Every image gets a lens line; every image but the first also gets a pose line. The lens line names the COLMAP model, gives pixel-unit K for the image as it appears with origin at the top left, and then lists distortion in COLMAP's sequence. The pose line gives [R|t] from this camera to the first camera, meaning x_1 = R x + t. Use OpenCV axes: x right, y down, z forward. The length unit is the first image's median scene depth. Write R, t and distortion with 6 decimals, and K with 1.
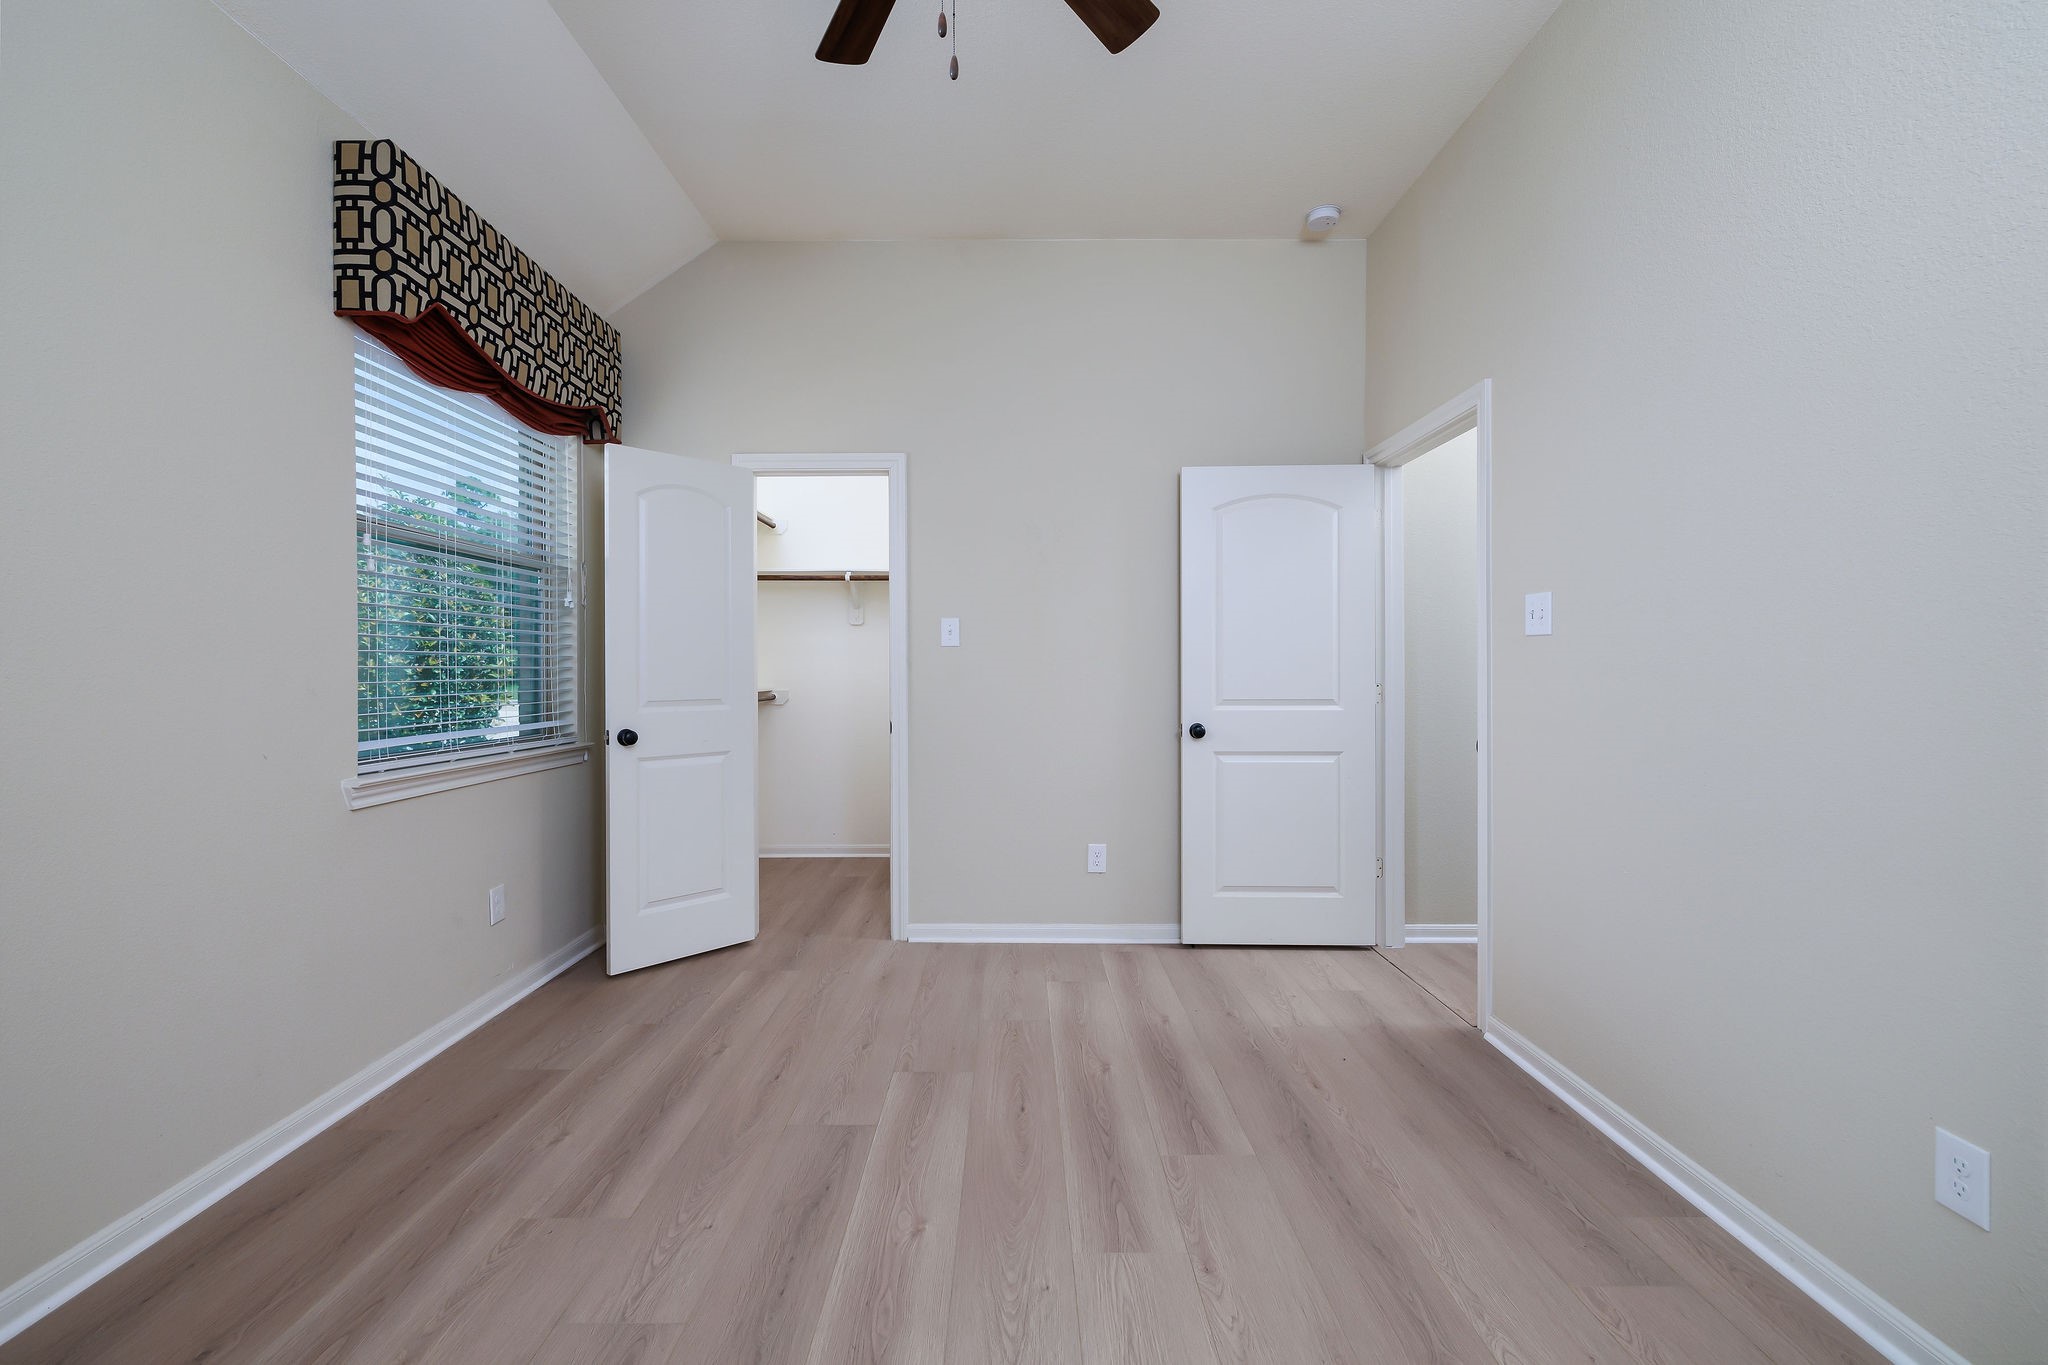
lens RADIAL K [[858.5, 0, 1029.1], [0, 858.5, 672.8], [0, 0, 1]] dist [-0.002669, 0.000114]
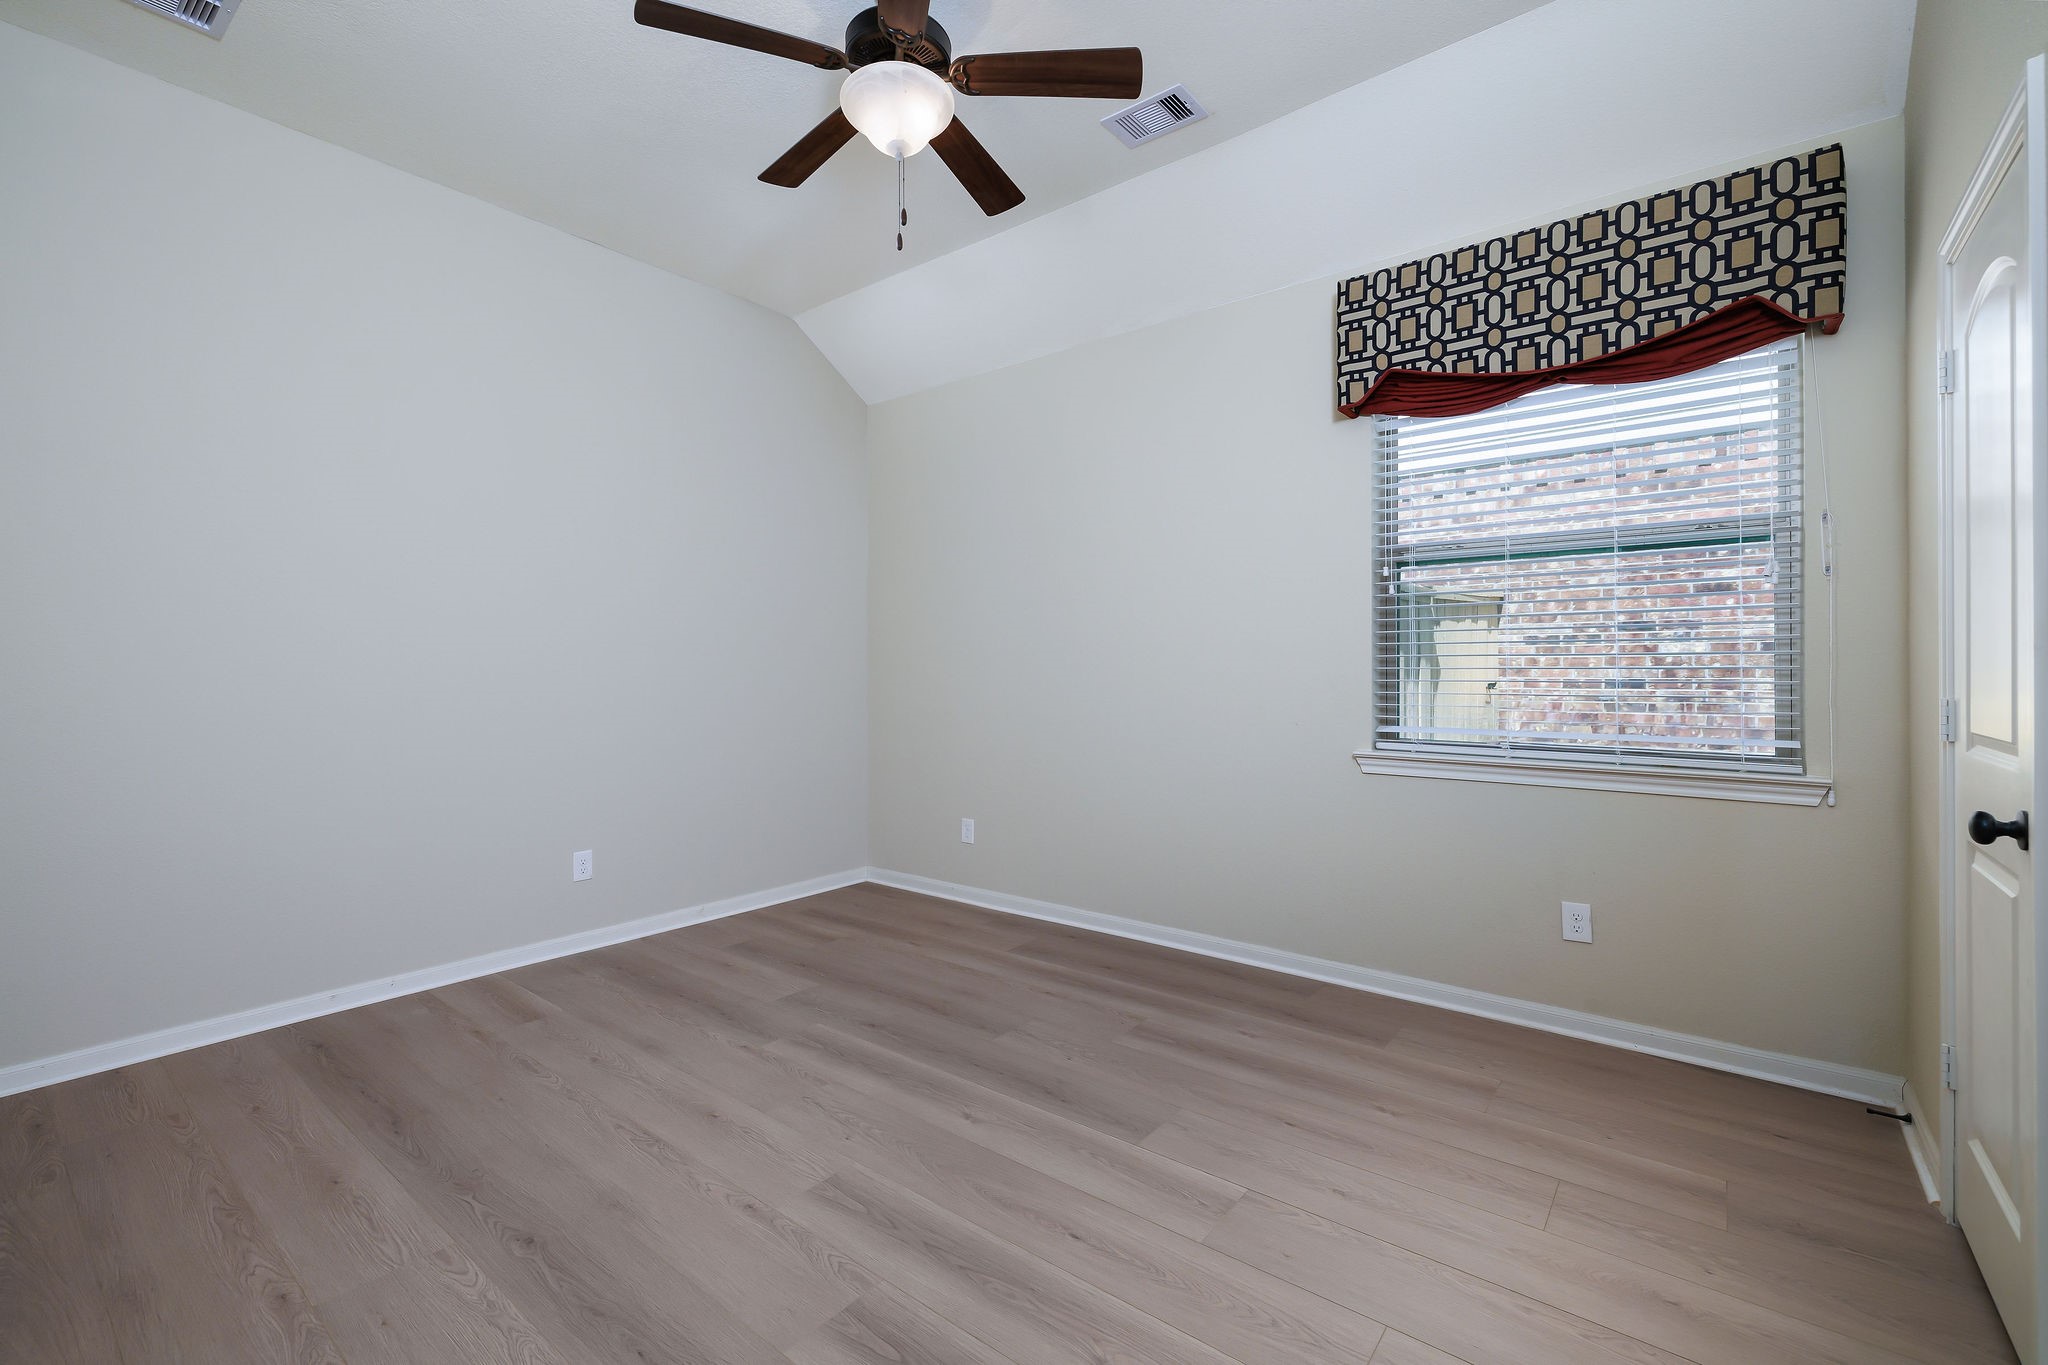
lens RADIAL K [[858.5, 0, 1026.8], [0, 858.5, 679.4], [0, 0, 1]] dist [-0.002669, 0.000114]
pose [[-0.623516, 0.009871, -0.781748, 0.656637], [-0.000132, 0.999919, 0.012732, -0.008179], [0.781810, 0.008042, -0.623464, 1.522461]]
